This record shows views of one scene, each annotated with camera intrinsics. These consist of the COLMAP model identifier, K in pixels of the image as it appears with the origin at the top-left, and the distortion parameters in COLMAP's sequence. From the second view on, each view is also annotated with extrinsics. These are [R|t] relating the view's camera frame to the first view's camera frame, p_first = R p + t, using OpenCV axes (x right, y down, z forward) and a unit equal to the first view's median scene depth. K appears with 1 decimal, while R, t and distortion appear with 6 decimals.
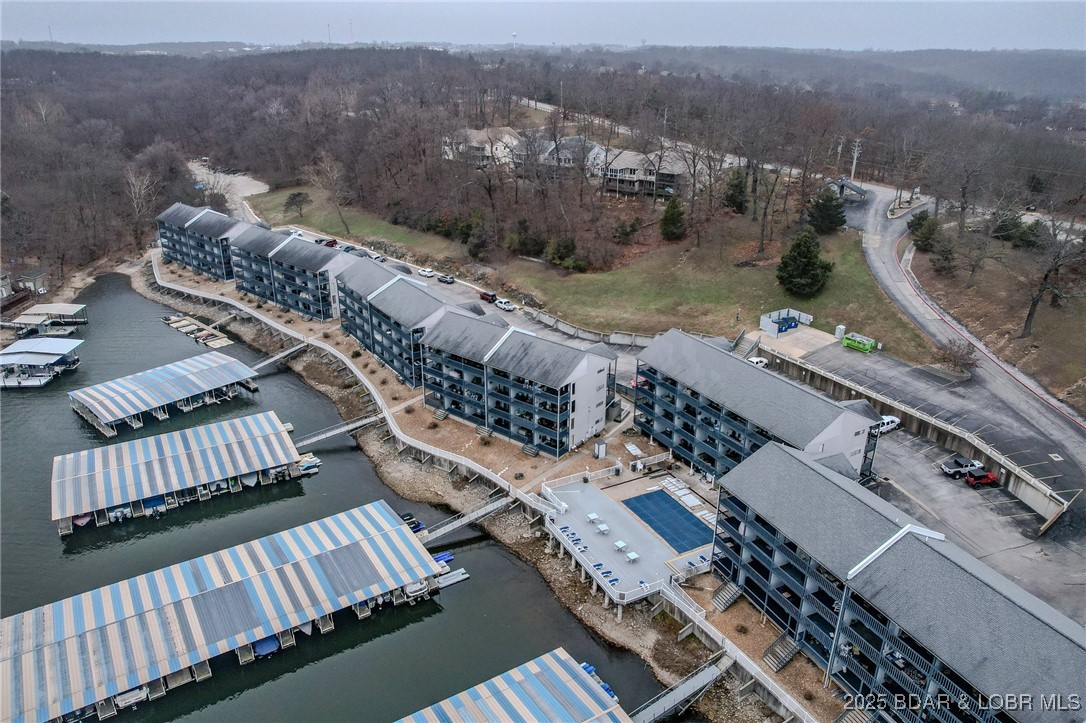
lens RADIAL K [[762.3, 0, 545.4], [0, 762.3, 362.7], [0, 0, 1]] dist [-0.037526, 0.003457]
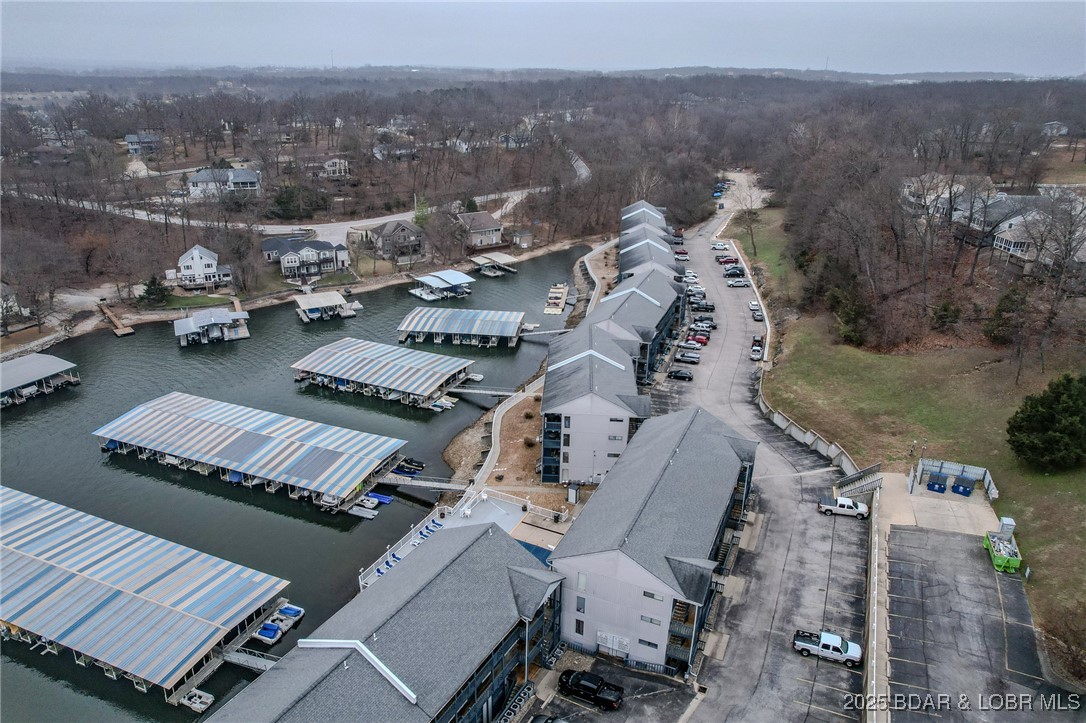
lens RADIAL K [[726.6, 0, 543.0], [0, 726.6, 361.5], [0, 0, 1]] dist [-0.072468, 0.054136]
pose [[0.586133, 0.309544, -0.748753, 0.662731], [-0.322981, 0.936806, 0.134454, -0.146796], [0.743056, 0.163025, 0.649069, 0.356383]]
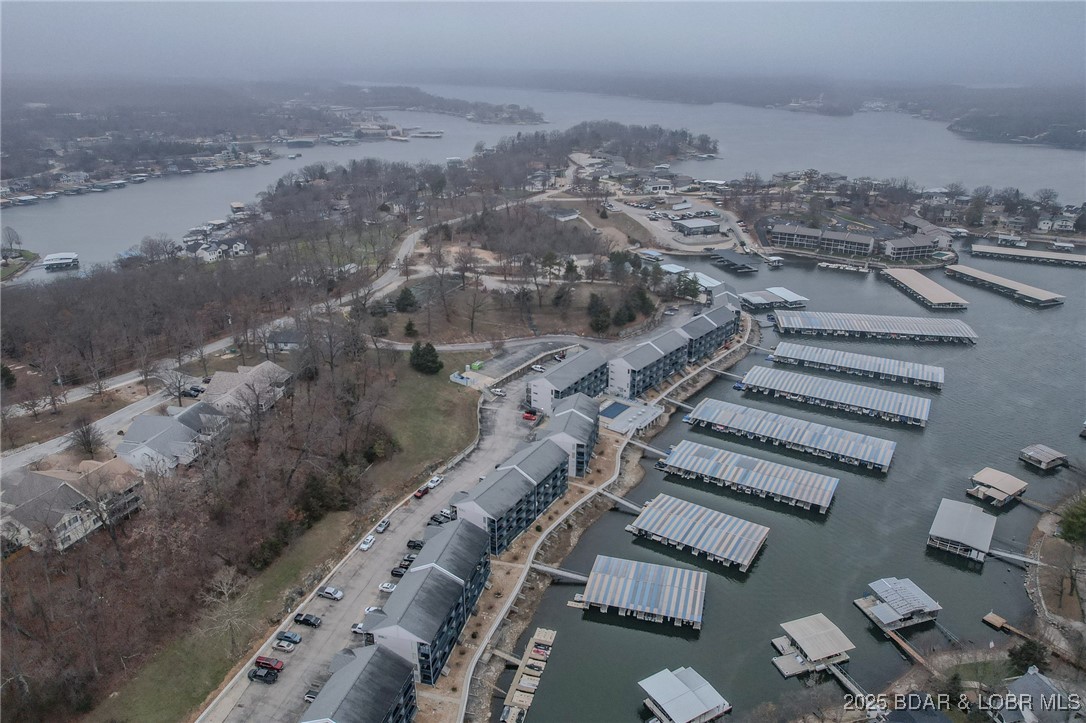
lens RADIAL K [[742.1, 0, 539.8], [0, 742.1, 361.8], [0, 0, 1]] dist [-0.075710, 0.056452]
pose [[-0.437838, -0.346863, 0.829448, -1.642552], [0.341257, 0.789416, 0.510261, -1.216370], [-0.831770, 0.506467, -0.227267, 1.515287]]
